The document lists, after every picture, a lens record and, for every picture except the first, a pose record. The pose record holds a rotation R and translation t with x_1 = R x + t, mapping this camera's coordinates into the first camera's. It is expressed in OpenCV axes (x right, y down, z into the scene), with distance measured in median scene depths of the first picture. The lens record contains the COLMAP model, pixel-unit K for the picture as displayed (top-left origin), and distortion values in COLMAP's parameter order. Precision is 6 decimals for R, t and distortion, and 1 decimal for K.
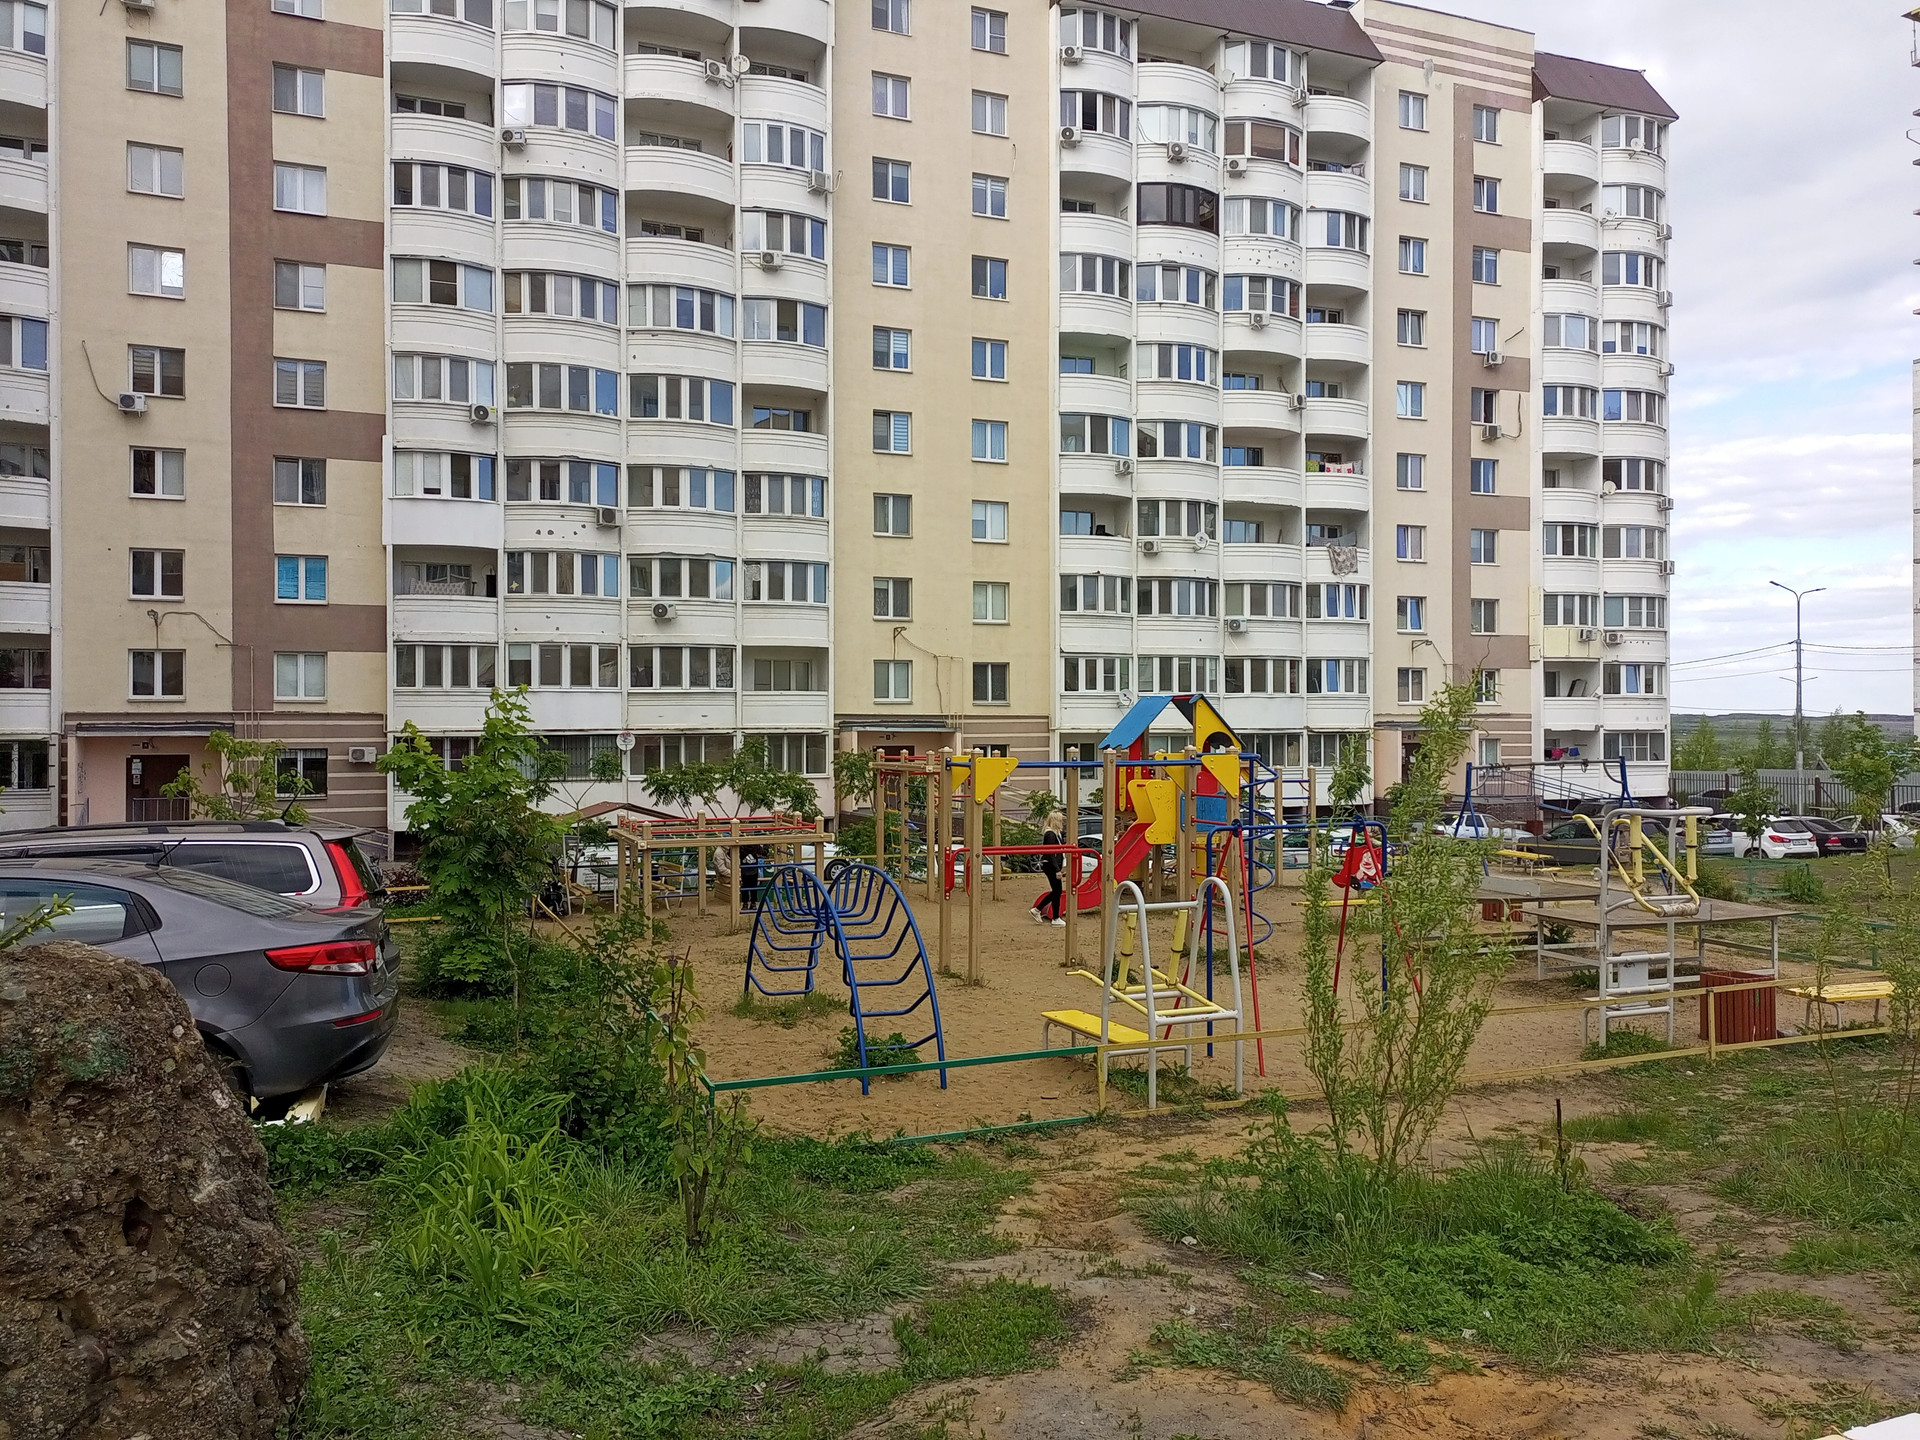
lens RADIAL K [[1469.2, 0, 960.0], [0, 1469.2, 720.0], [0, 0, 1]] dist [0.046811, -0.061603]
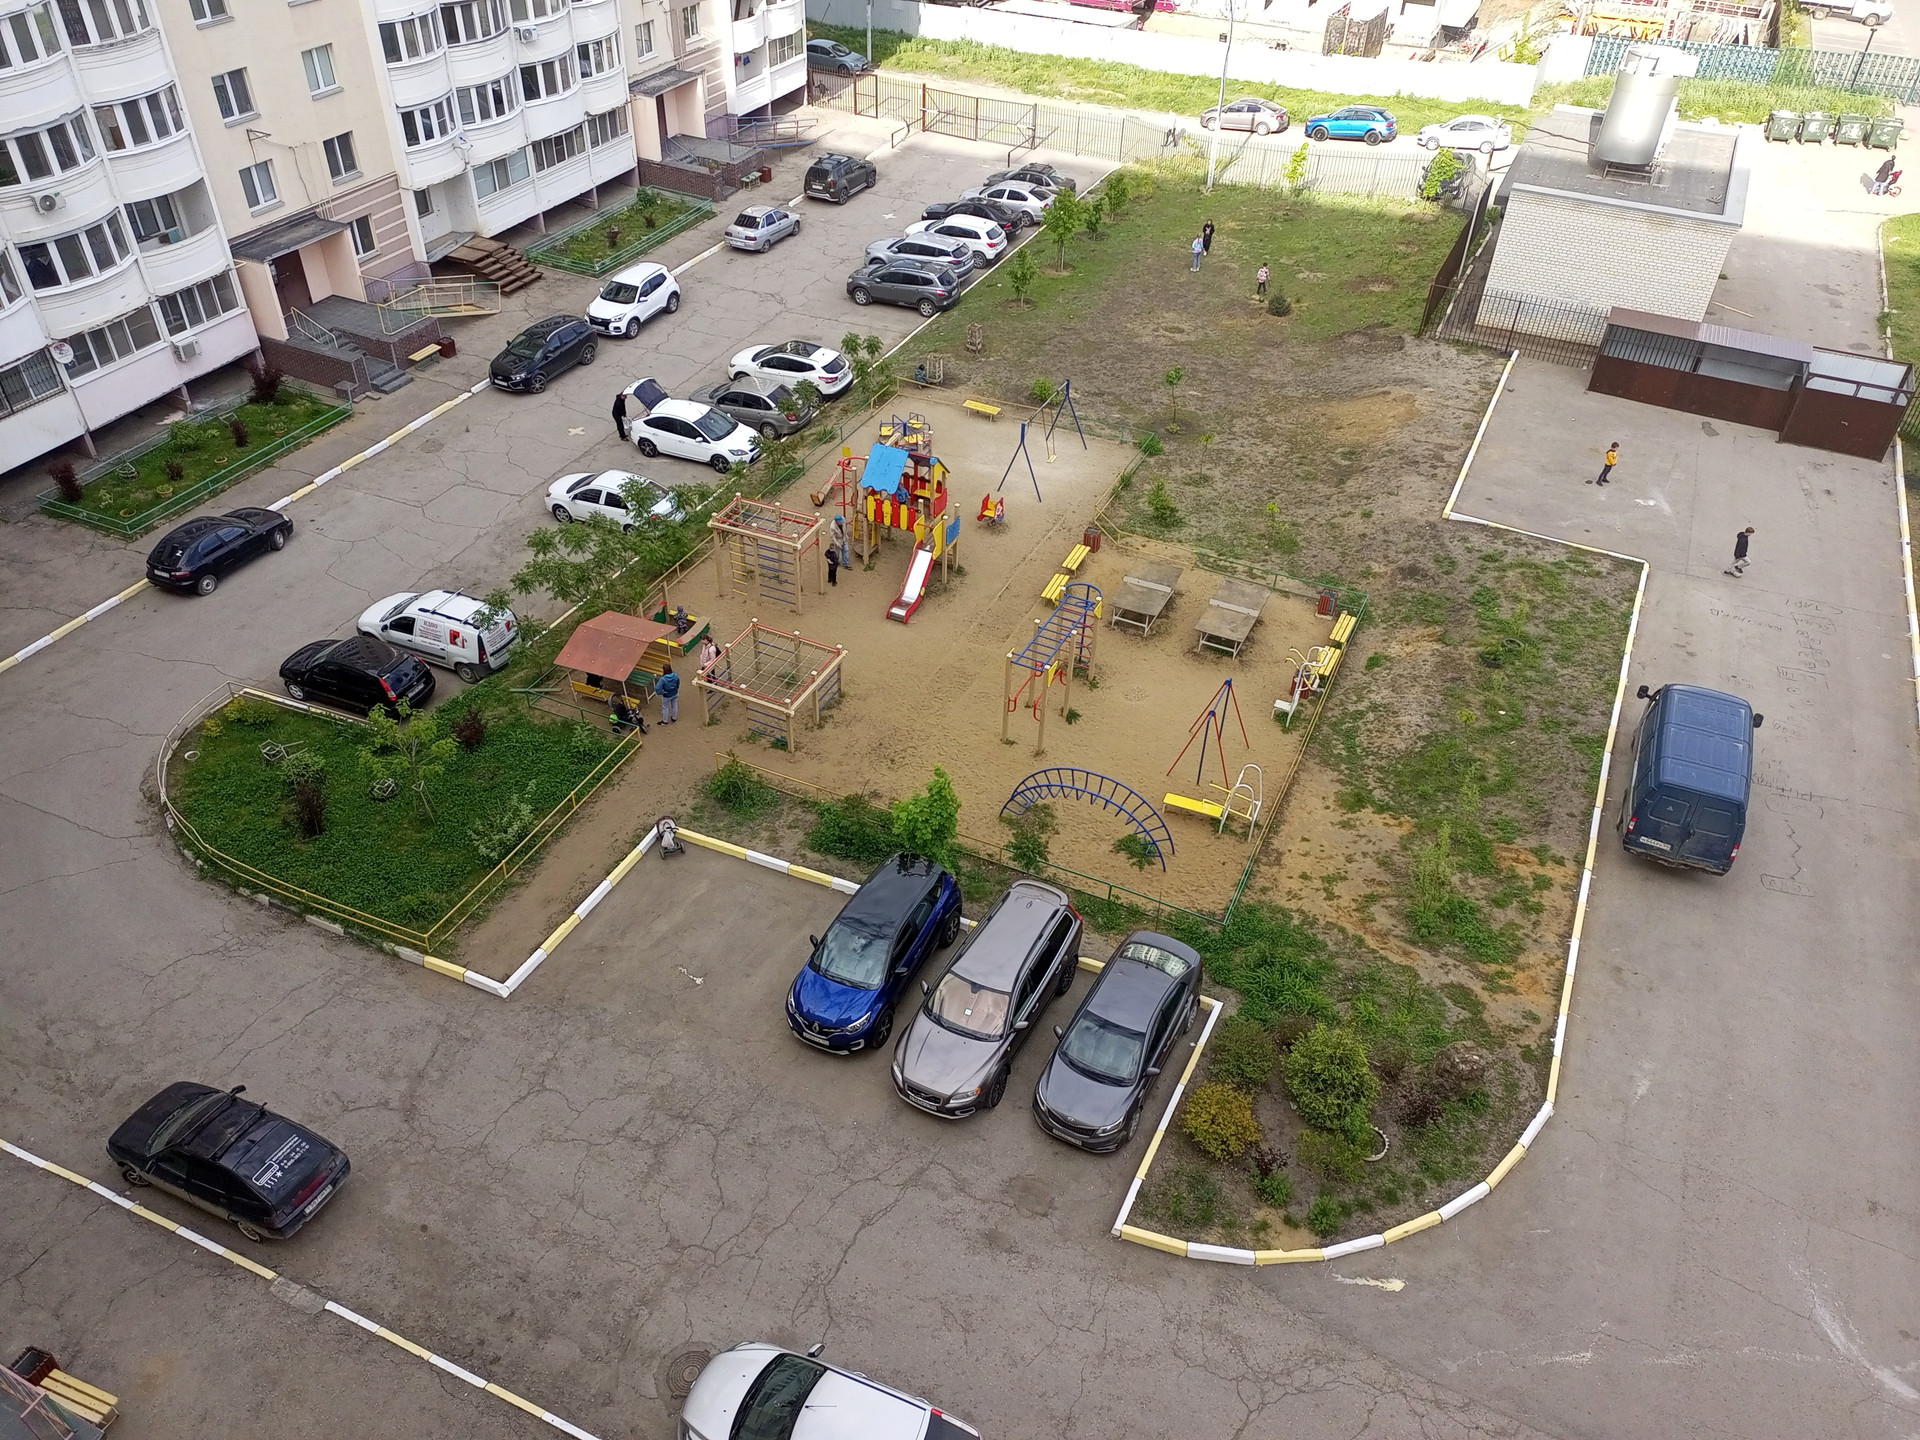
lens RADIAL K [[1469.2, 0, 960.0], [0, 1469.2, 720.0], [0, 0, 1]] dist [0.046811, -0.061603]
pose [[0.730703, -0.410960, 0.545146, -0.375190], [-0.022965, 0.783273, 0.621254, -0.358387], [-0.682309, -0.466471, 0.562903, -0.025043]]
